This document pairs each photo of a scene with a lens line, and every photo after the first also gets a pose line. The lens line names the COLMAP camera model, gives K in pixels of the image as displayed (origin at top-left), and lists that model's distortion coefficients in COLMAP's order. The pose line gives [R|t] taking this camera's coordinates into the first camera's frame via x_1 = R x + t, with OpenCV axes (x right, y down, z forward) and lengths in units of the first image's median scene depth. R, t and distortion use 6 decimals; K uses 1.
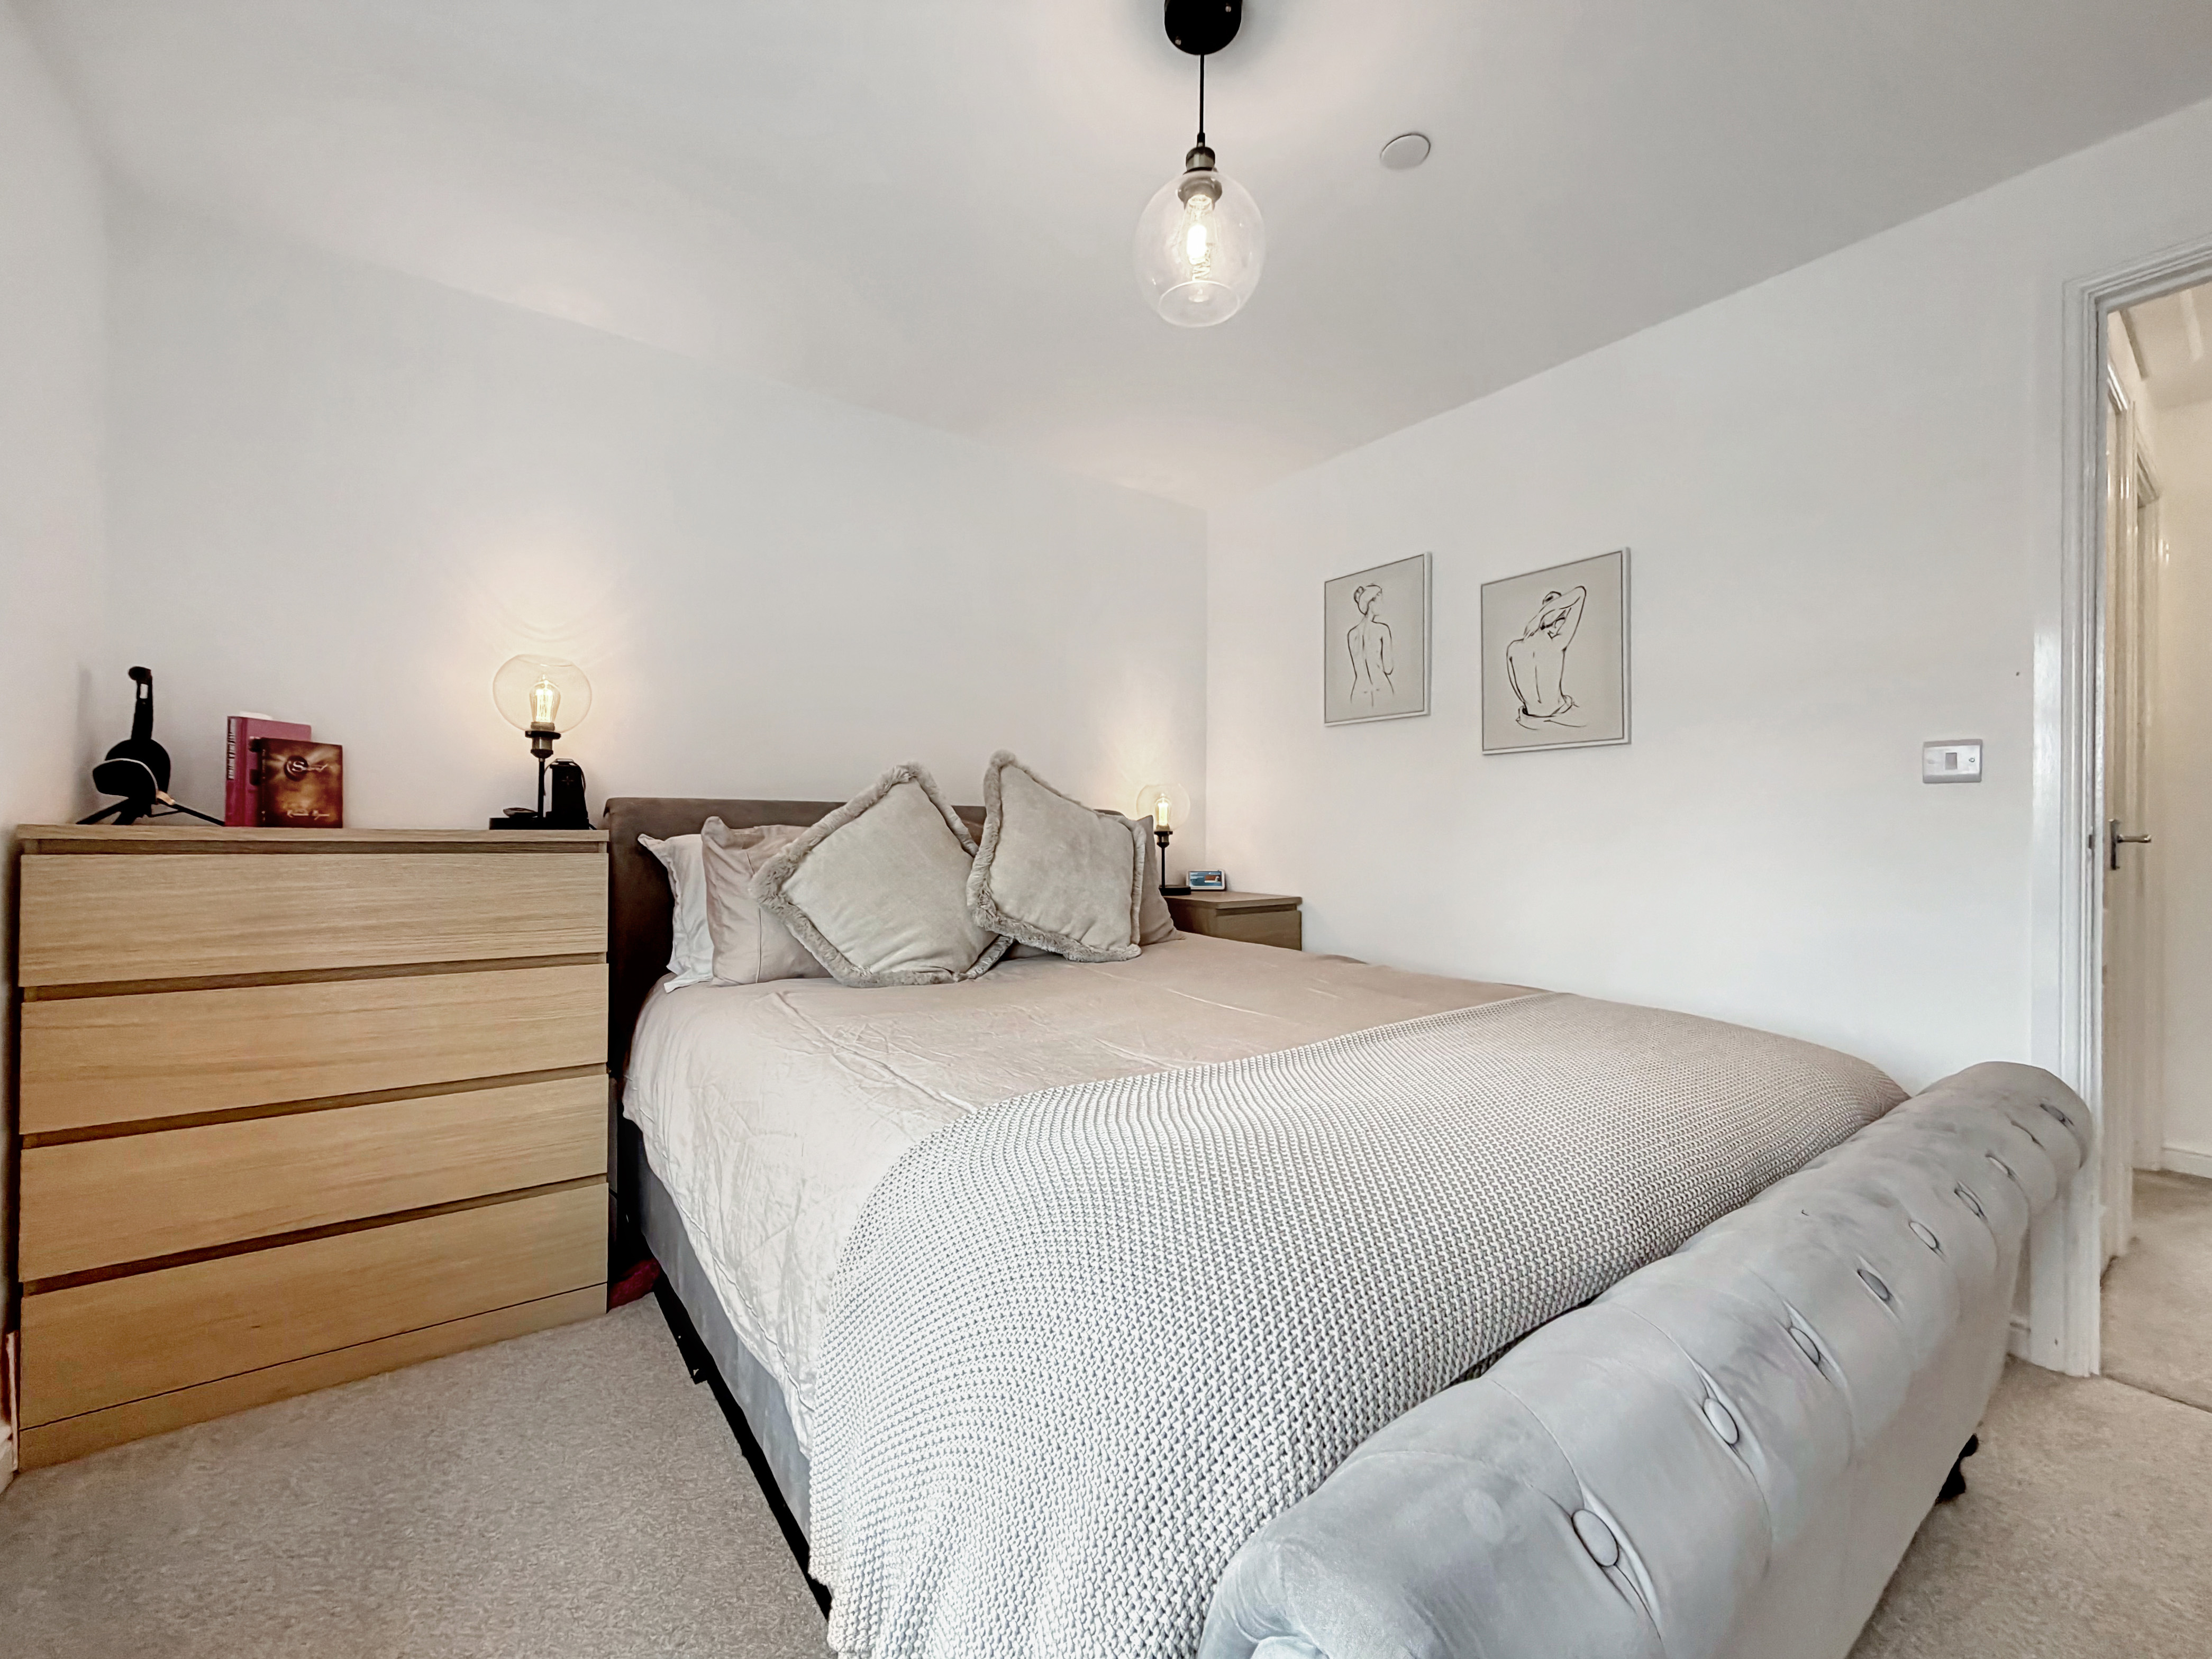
lens RADIAL K [[894.2, 0, 1105.4], [0, 894.2, 830.5], [0, 0, 1]] dist [0.001375, 0.000393]
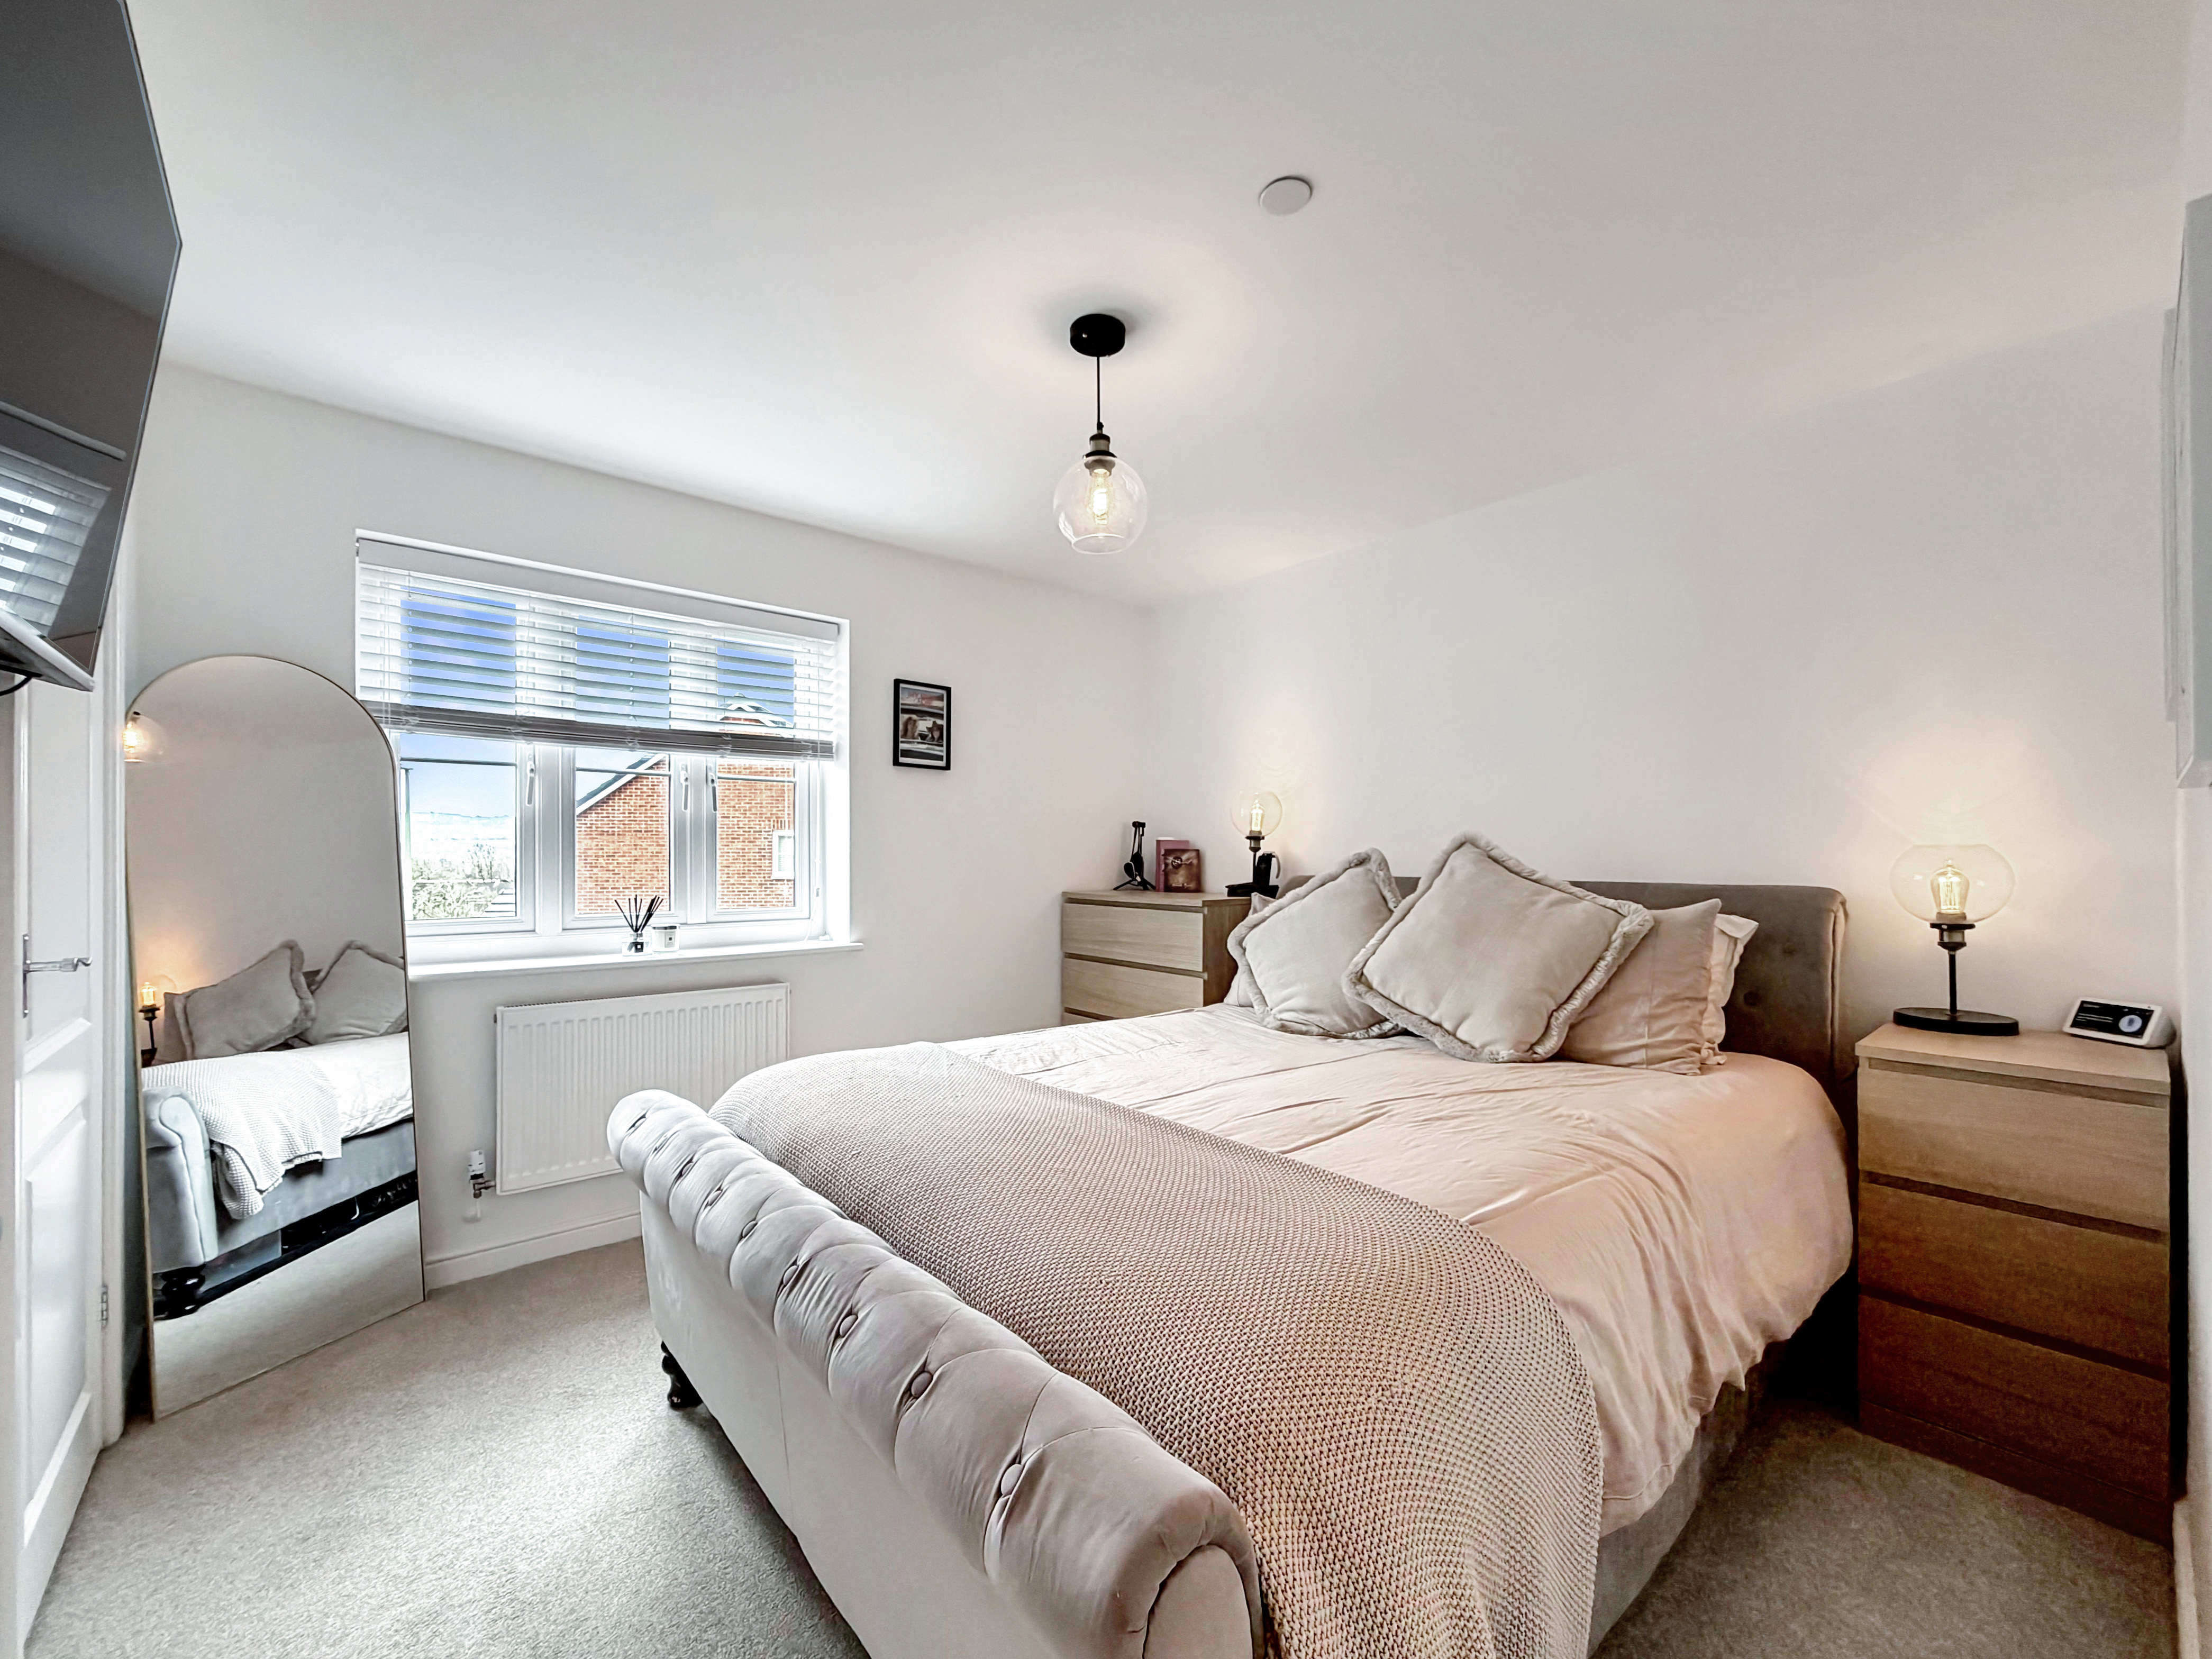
lens RADIAL K [[894.2, 0, 1102.9], [0, 894.2, 849.0], [0, 0, 1]] dist [0.001375, 0.000393]
pose [[0.077074, -0.011577, -0.996958, 1.047940], [0.002335, 0.999932, -0.011431, -0.073658], [0.997023, -0.001447, 0.077095, 0.637363]]
